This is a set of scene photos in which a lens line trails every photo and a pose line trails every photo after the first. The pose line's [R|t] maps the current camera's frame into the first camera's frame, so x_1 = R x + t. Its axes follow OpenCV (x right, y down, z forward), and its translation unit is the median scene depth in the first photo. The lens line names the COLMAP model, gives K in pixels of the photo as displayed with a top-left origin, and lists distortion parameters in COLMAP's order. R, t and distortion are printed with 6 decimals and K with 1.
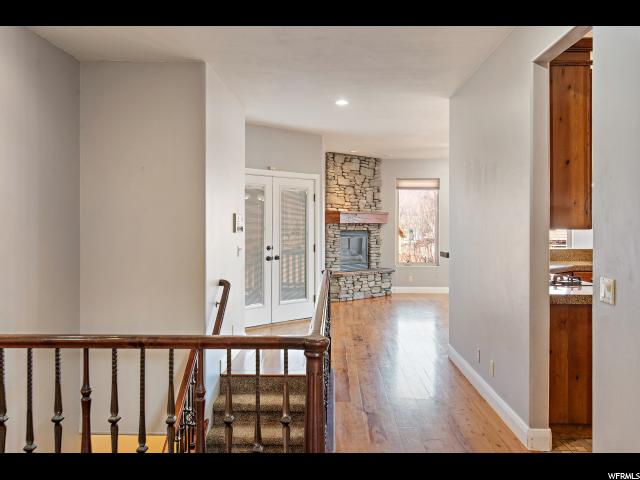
lens RADIAL K [[552.5, 0, 327.6], [0, 552.5, 221.1], [0, 0, 1]] dist [0.032516, 0.000501]
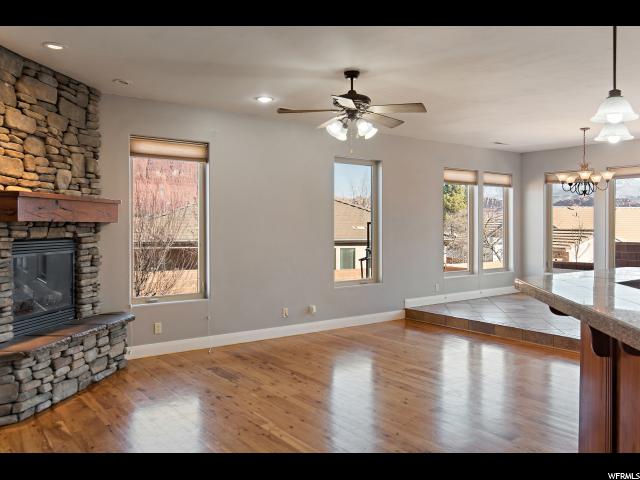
lens RADIAL K [[524.3, 0, 328.5], [0, 524.3, 227.1], [0, 0, 1]] dist [0.003720, 0.006555]
pose [[0.788616, -0.004209, 0.614872, -0.032927], [-0.002490, 0.999947, 0.010039, 0.003376], [-0.614882, -0.009448, 0.788563, 0.557929]]
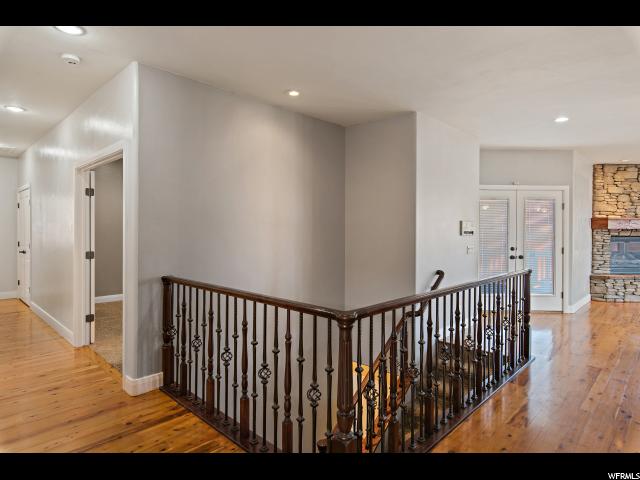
lens RADIAL K [[384.4, 0, 316.2], [0, 384.4, 230.5], [0, 0, 1]] dist [0.018555, -0.001826]
pose [[0.738106, 0.005628, -0.674661, 0.111792], [-0.000410, 0.999969, 0.007893, 0.001128], [0.674685, -0.005549, 0.738085, 0.056361]]
